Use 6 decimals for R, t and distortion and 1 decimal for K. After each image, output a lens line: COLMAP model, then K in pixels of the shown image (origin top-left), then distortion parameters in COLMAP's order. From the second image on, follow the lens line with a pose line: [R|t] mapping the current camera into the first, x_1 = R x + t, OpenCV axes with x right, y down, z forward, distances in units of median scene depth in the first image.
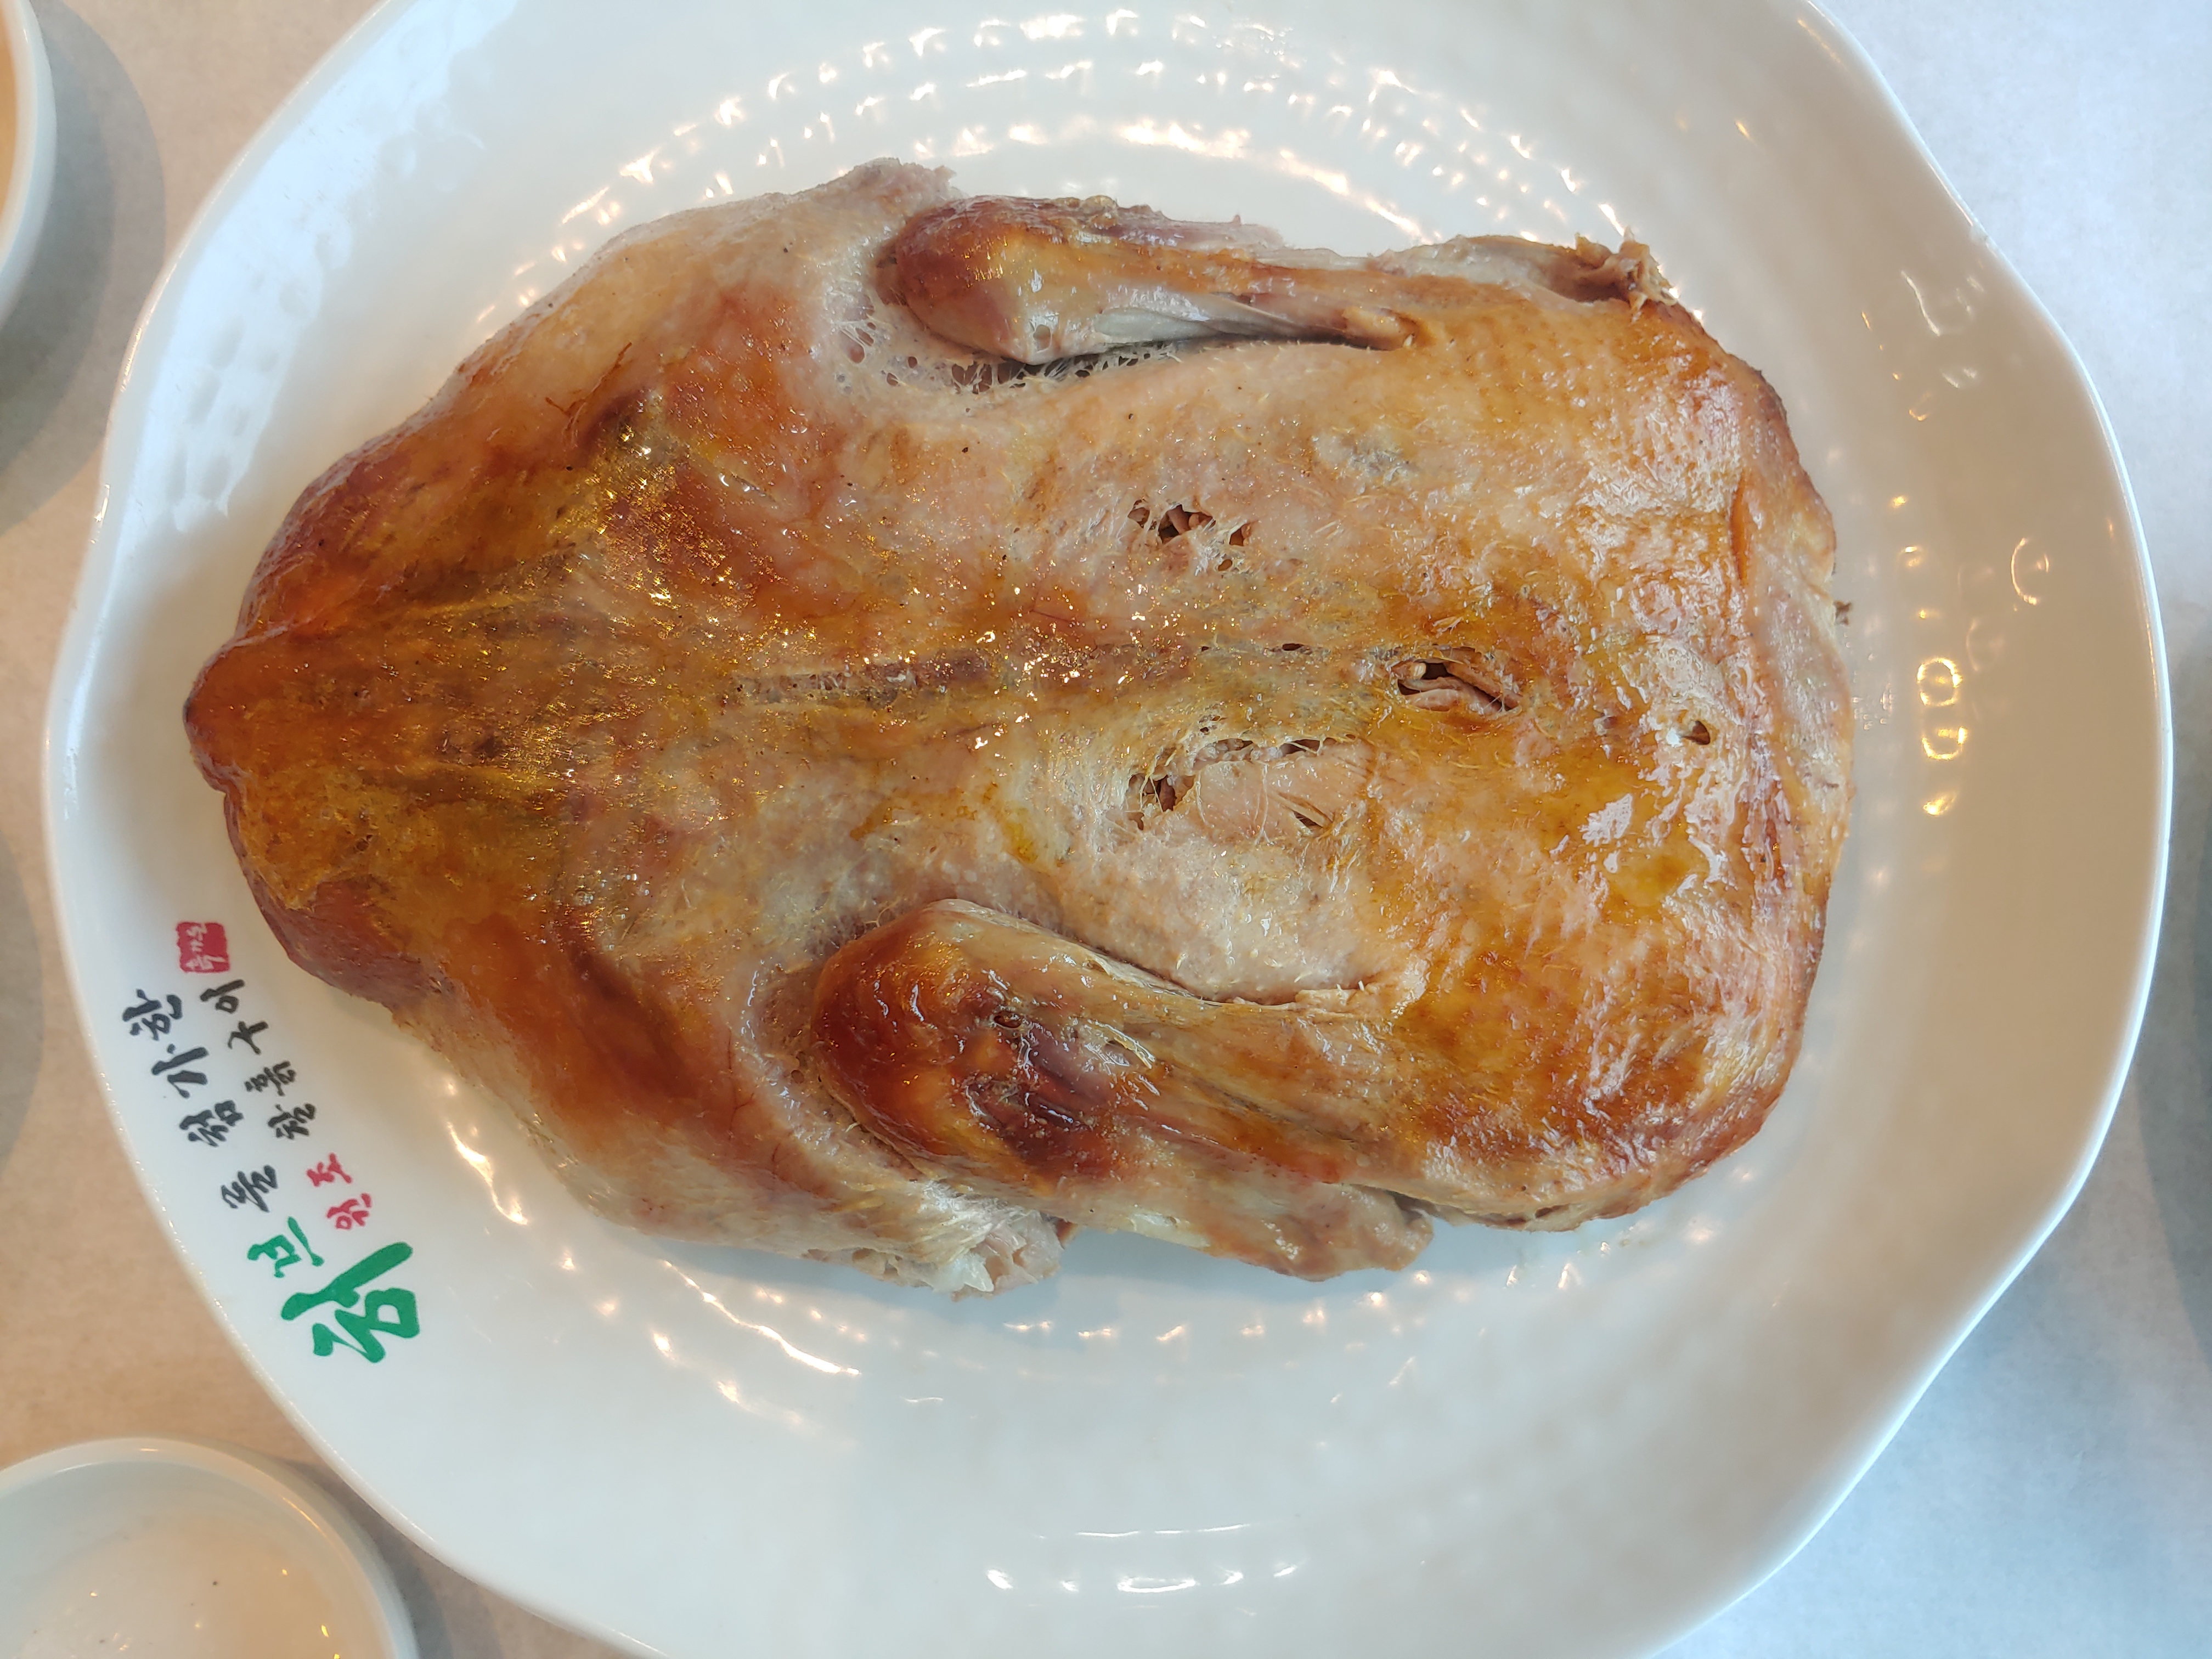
lens RADIAL K [[1632.8, 0, 1101.6], [0, 1632.8, 819.0], [0, 0, 1]] dist [-0.002547, 0.004314]
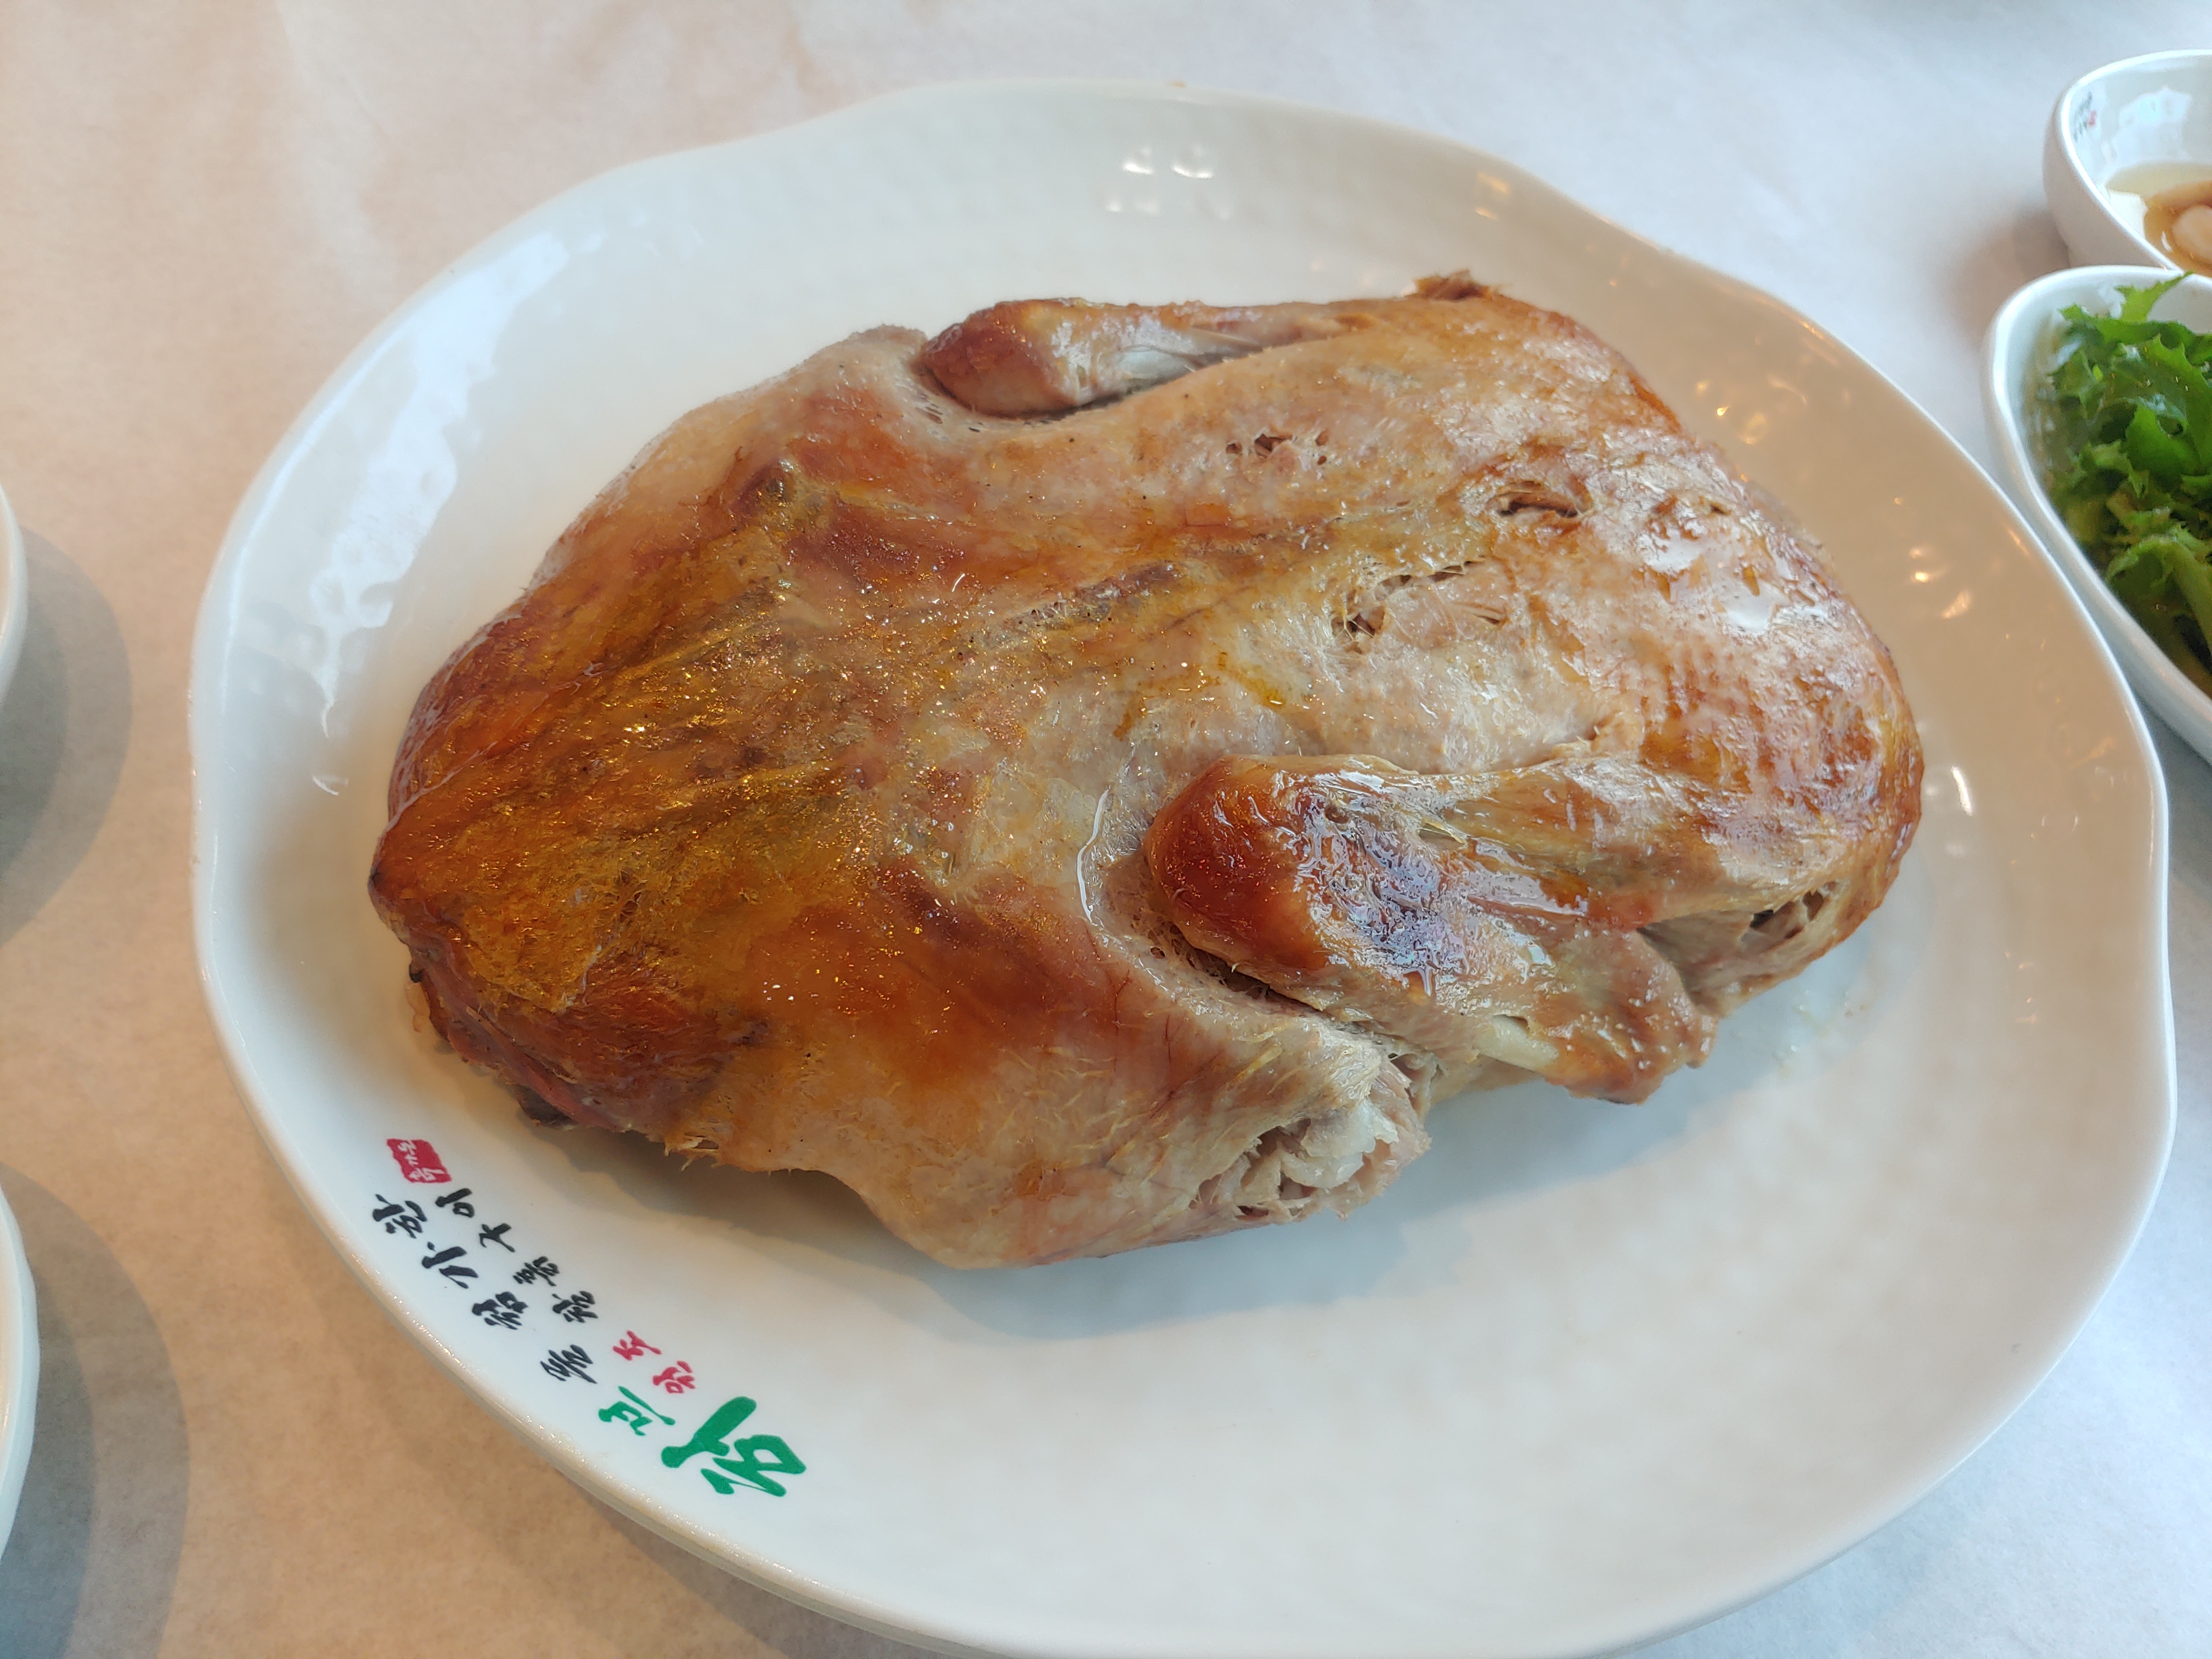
lens RADIAL K [[1632.8, 0, 1107.0], [0, 1632.8, 837.3], [0, 0, 1]] dist [-0.002547, 0.004314]
pose [[0.922076, -0.283432, 0.263520, -0.414688], [0.361801, 0.873039, -0.326961, 0.371826], [-0.137392, 0.396824, 0.907554, 0.080957]]
